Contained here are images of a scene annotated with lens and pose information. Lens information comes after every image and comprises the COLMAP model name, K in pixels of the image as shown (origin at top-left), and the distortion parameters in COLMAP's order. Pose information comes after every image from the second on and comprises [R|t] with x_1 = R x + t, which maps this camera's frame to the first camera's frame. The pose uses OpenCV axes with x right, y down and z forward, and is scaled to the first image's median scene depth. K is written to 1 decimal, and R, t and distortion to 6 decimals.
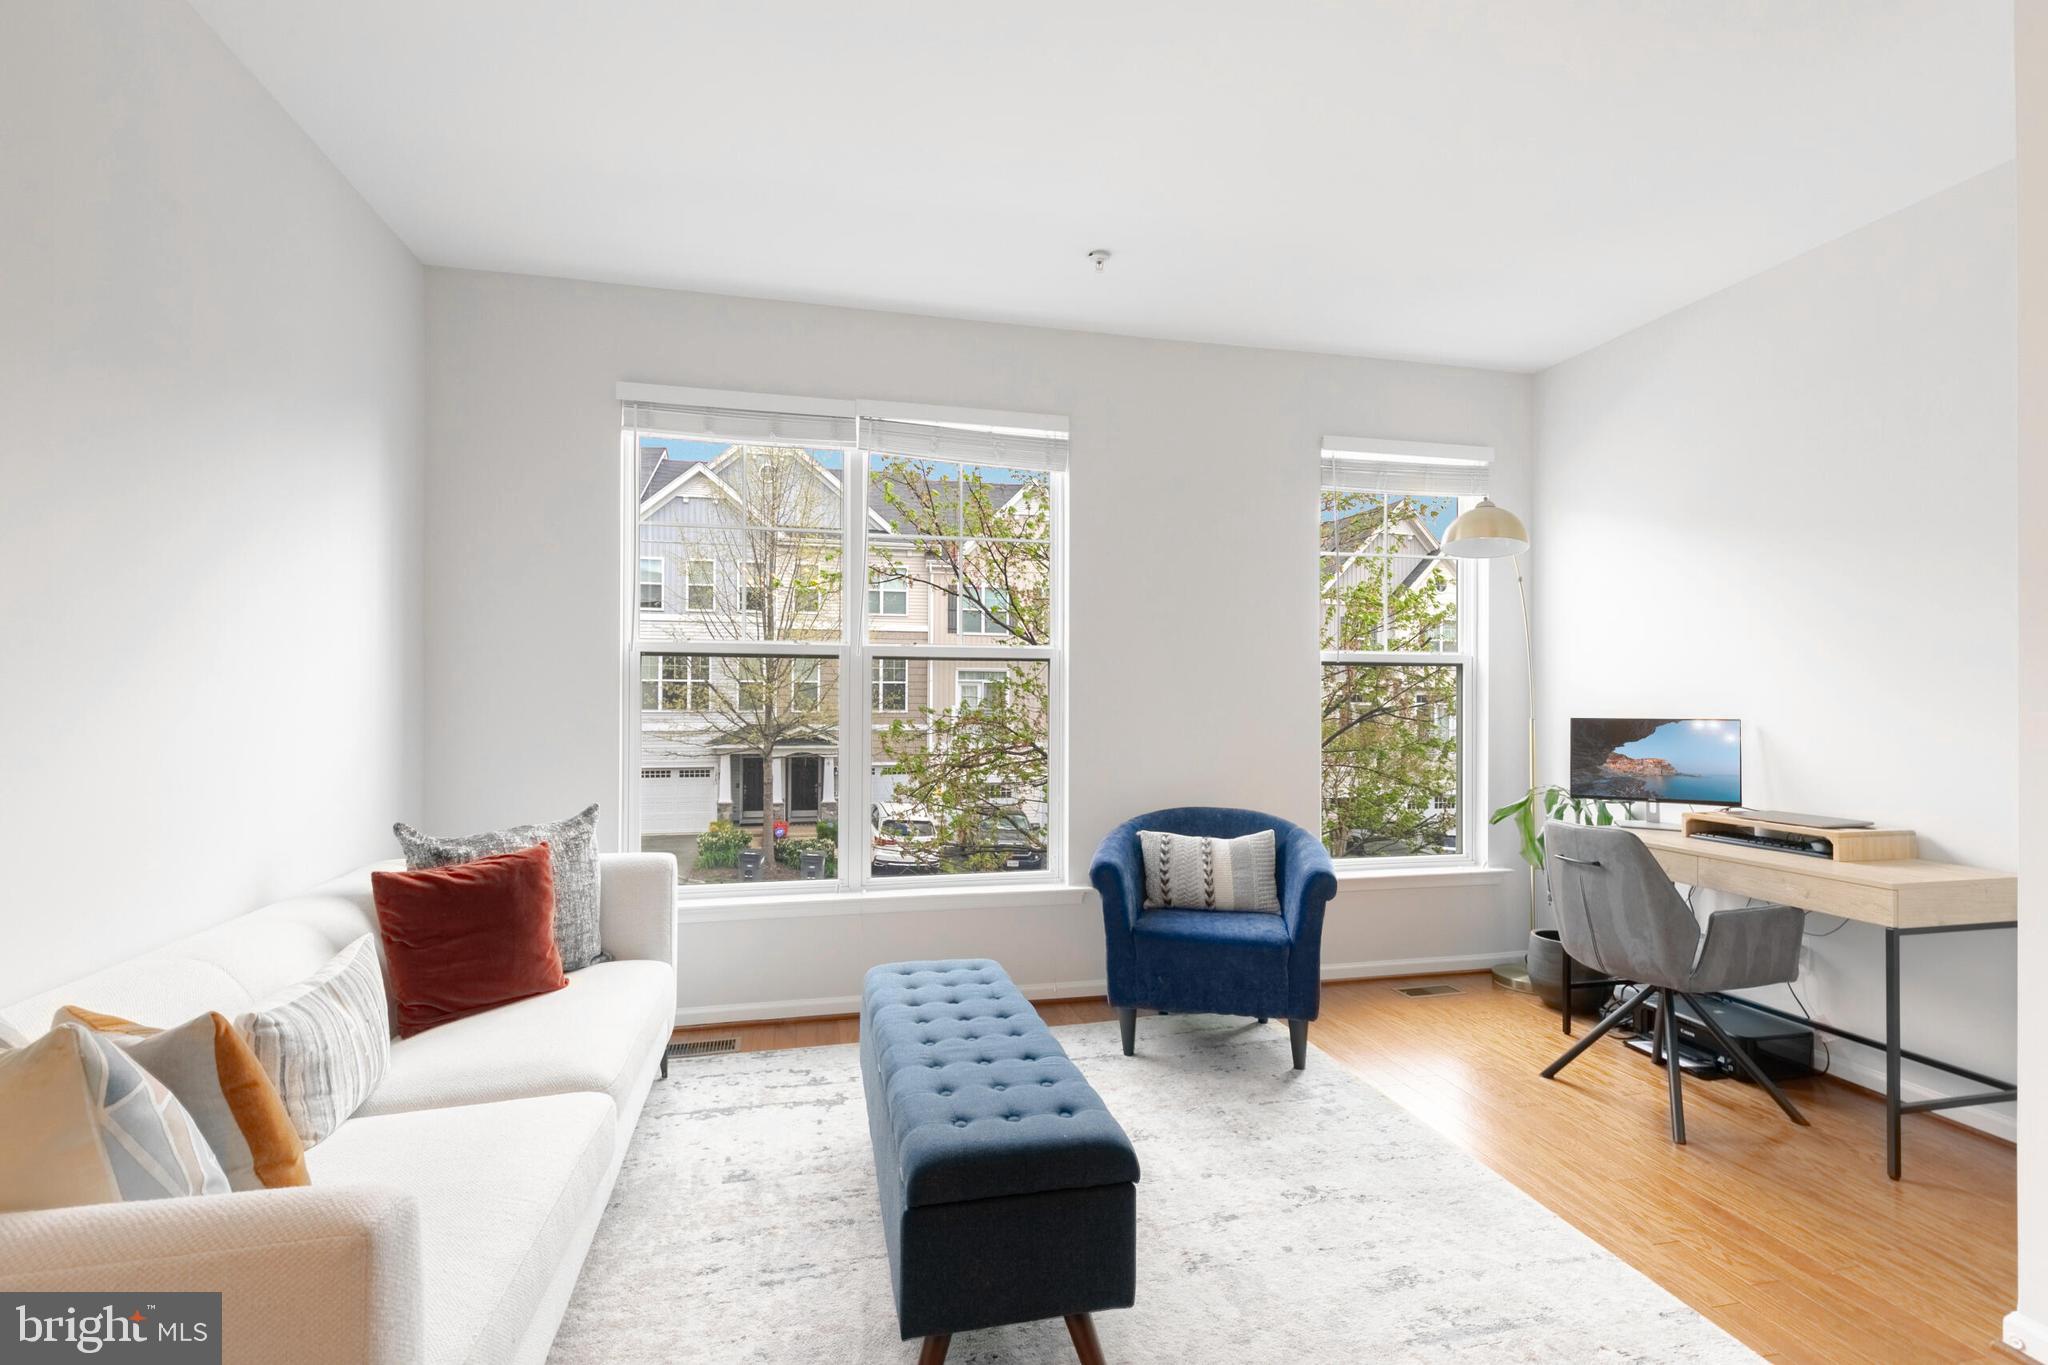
lens RADIAL K [[922.8, 0, 1025.4], [0, 922.8, 688.8], [0, 0, 1]] dist [0.013315, -0.003208]
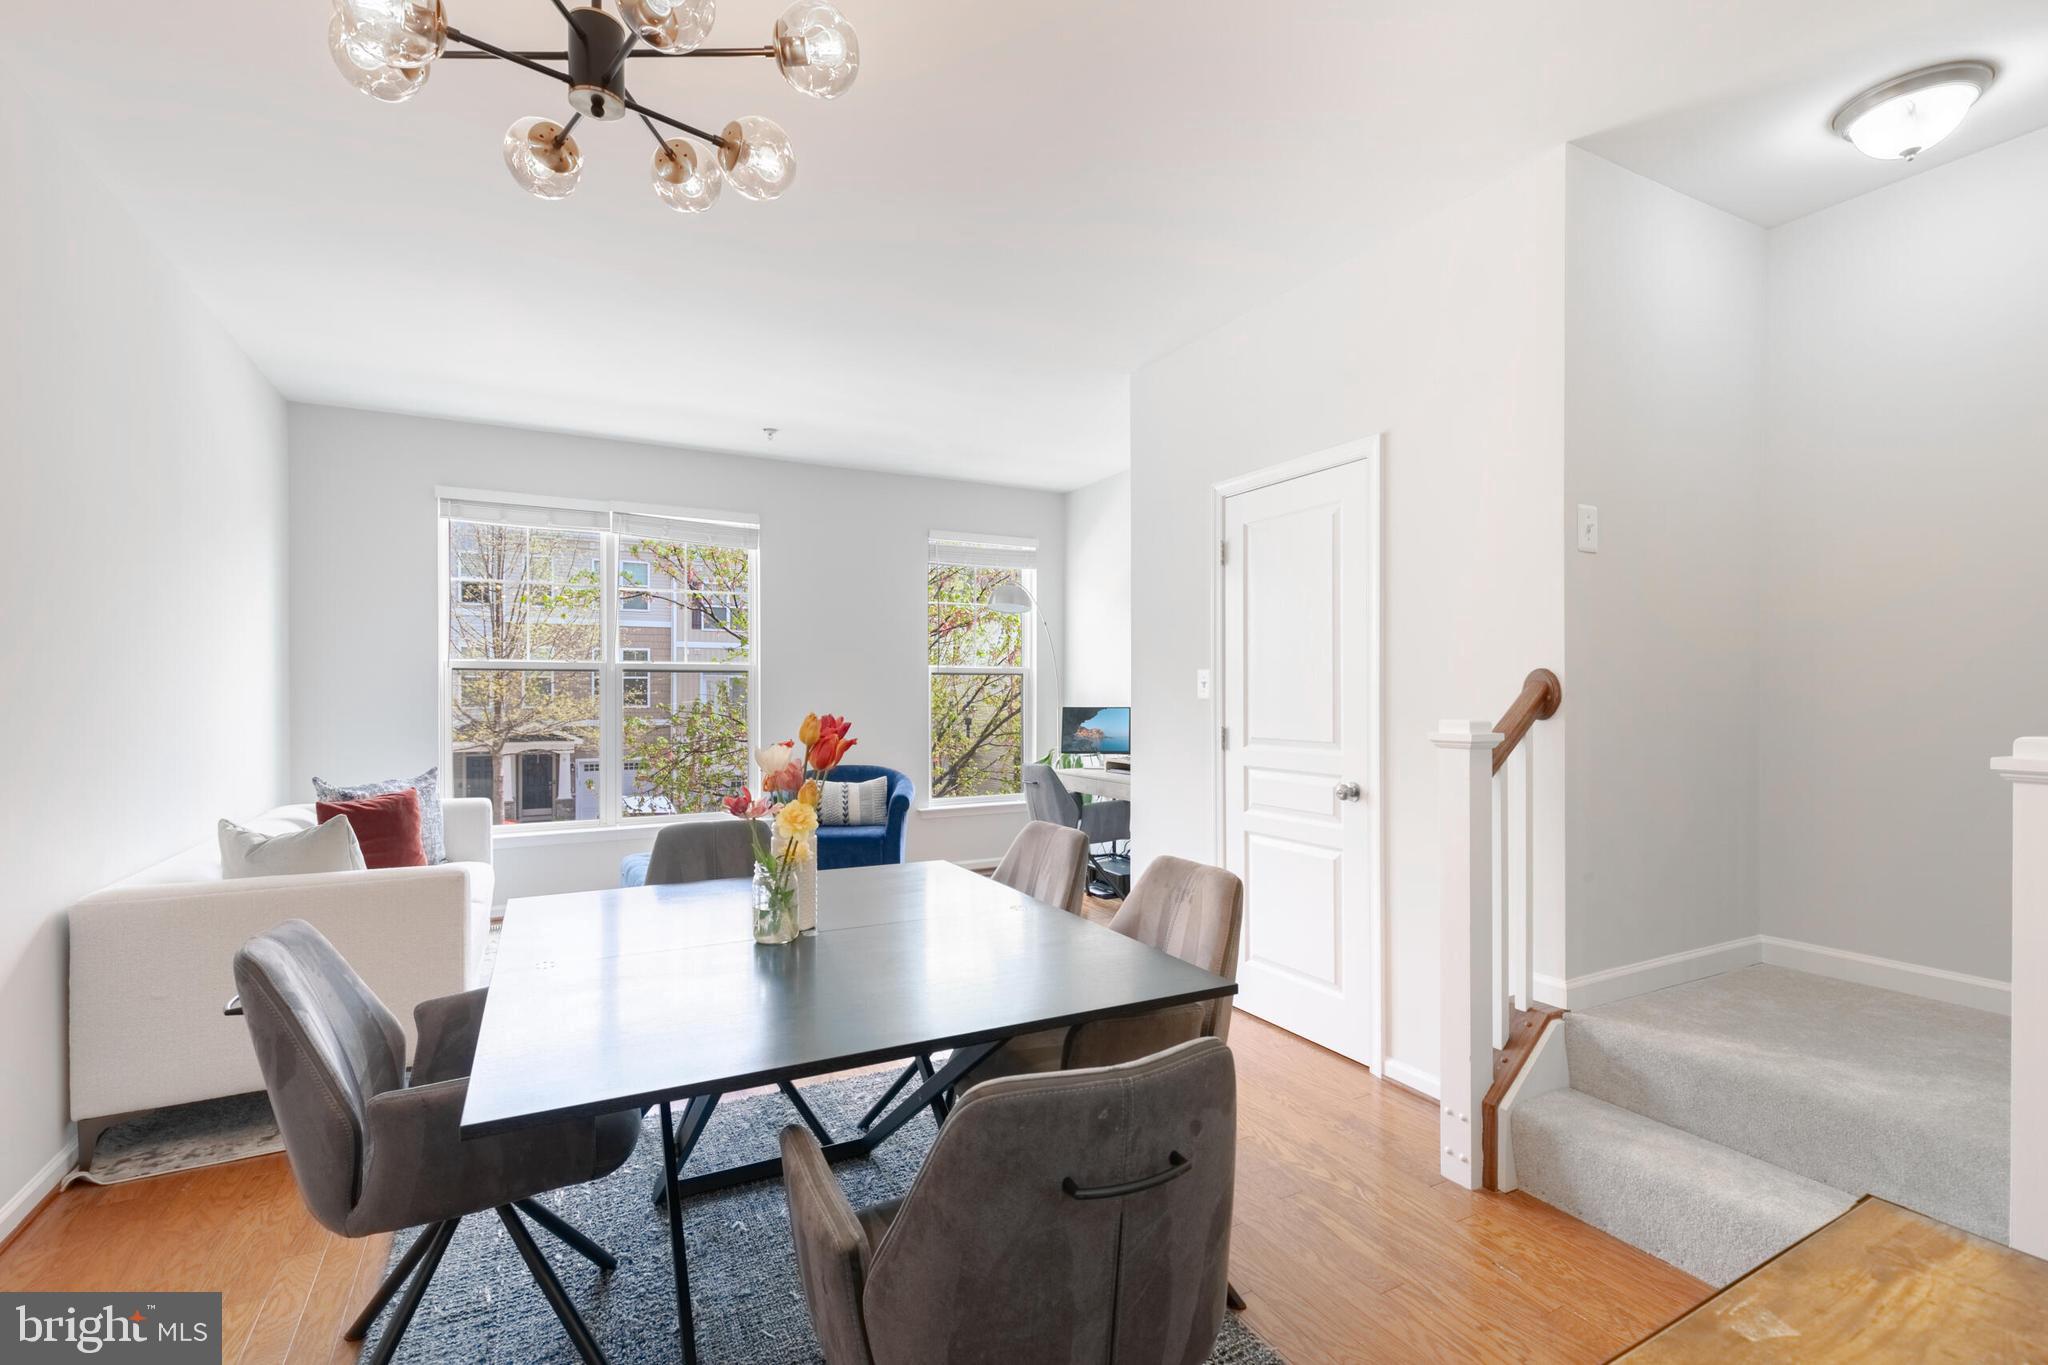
lens RADIAL K [[922.8, 0, 1025.6], [0, 922.8, 691.0], [0, 0, 1]] dist [0.013315, -0.003208]
pose [[0.966741, -0.004736, 0.255712, 0.085574], [0.002190, 0.999945, 0.010242, -0.015730], [-0.255746, -0.009341, 0.966699, -0.644322]]
